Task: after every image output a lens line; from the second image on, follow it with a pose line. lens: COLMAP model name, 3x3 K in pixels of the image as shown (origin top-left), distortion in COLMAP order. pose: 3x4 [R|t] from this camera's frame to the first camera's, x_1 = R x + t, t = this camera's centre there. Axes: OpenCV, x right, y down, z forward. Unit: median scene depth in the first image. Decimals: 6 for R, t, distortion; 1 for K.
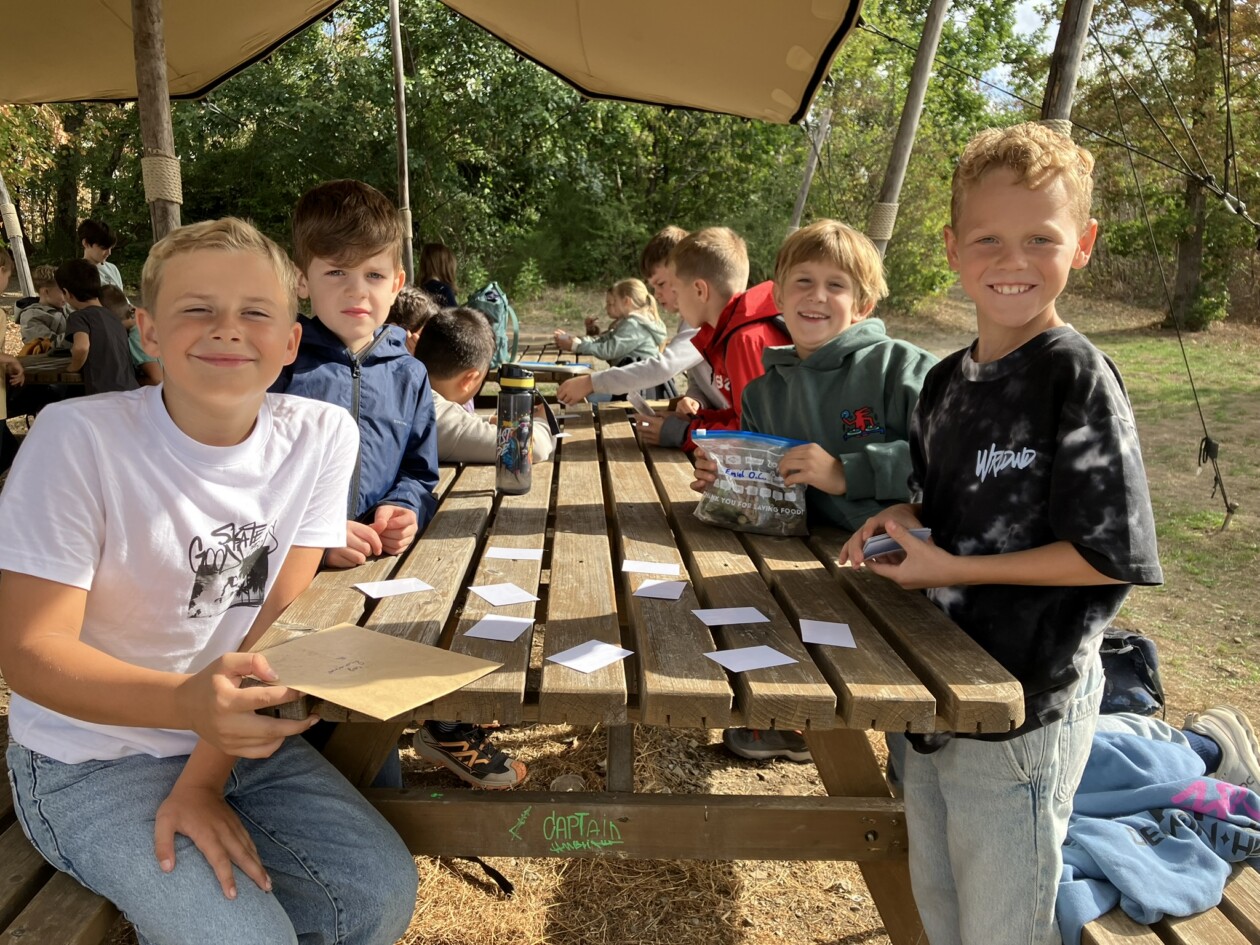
lens RADIAL K [[1044.8, 0, 630.0], [0, 1044.8, 472.5], [0, 0, 1]] dist [0.008635, -0.014357]
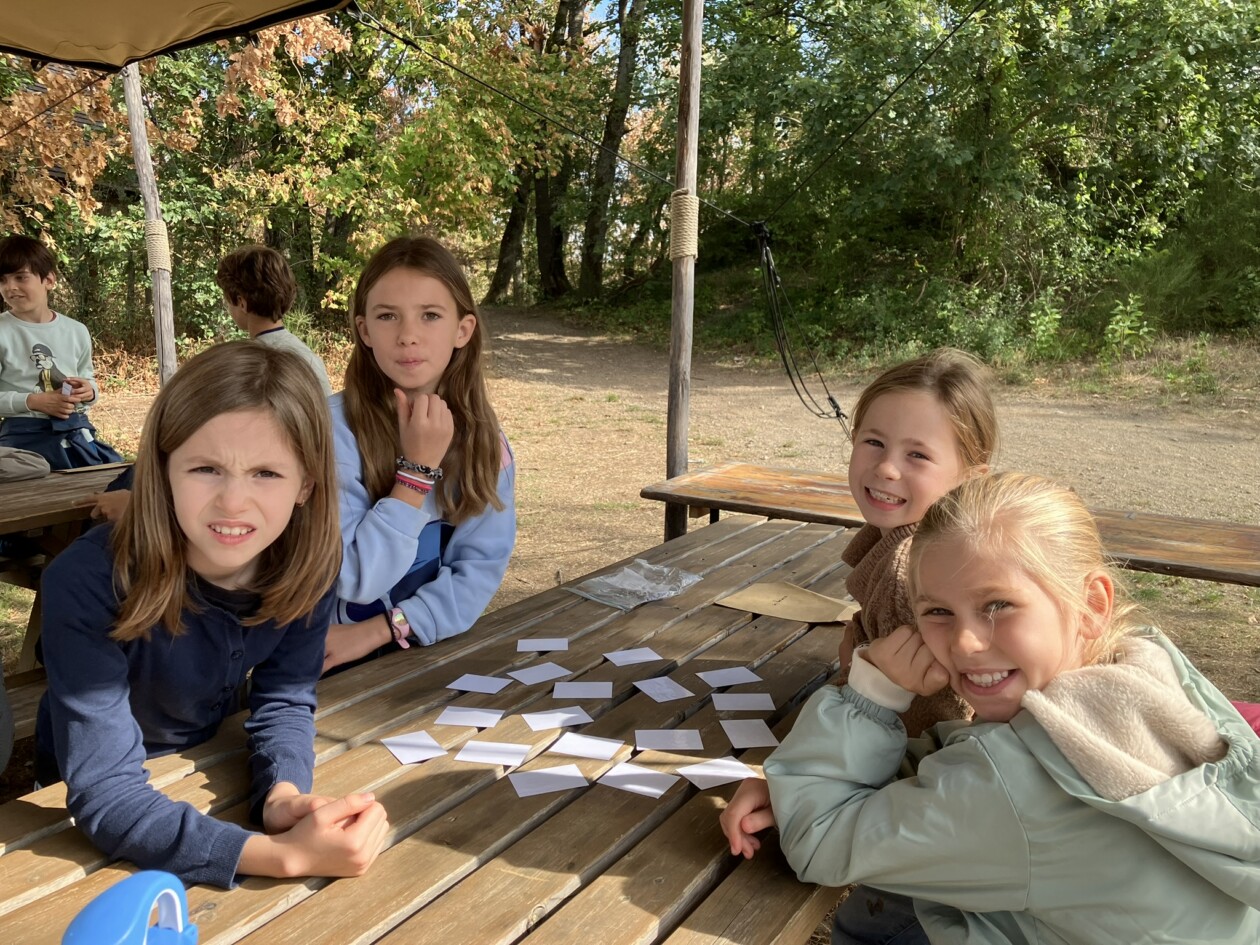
lens RADIAL K [[1044.8, 0, 630.0], [0, 1044.8, 472.5], [0, 0, 1]] dist [0.008635, -0.014357]
pose [[0.829181, 0.085411, -0.552417, 0.010448], [-0.103807, 0.994595, -0.002036, -0.059340], [0.549257, 0.059033, 0.833566, 0.287498]]
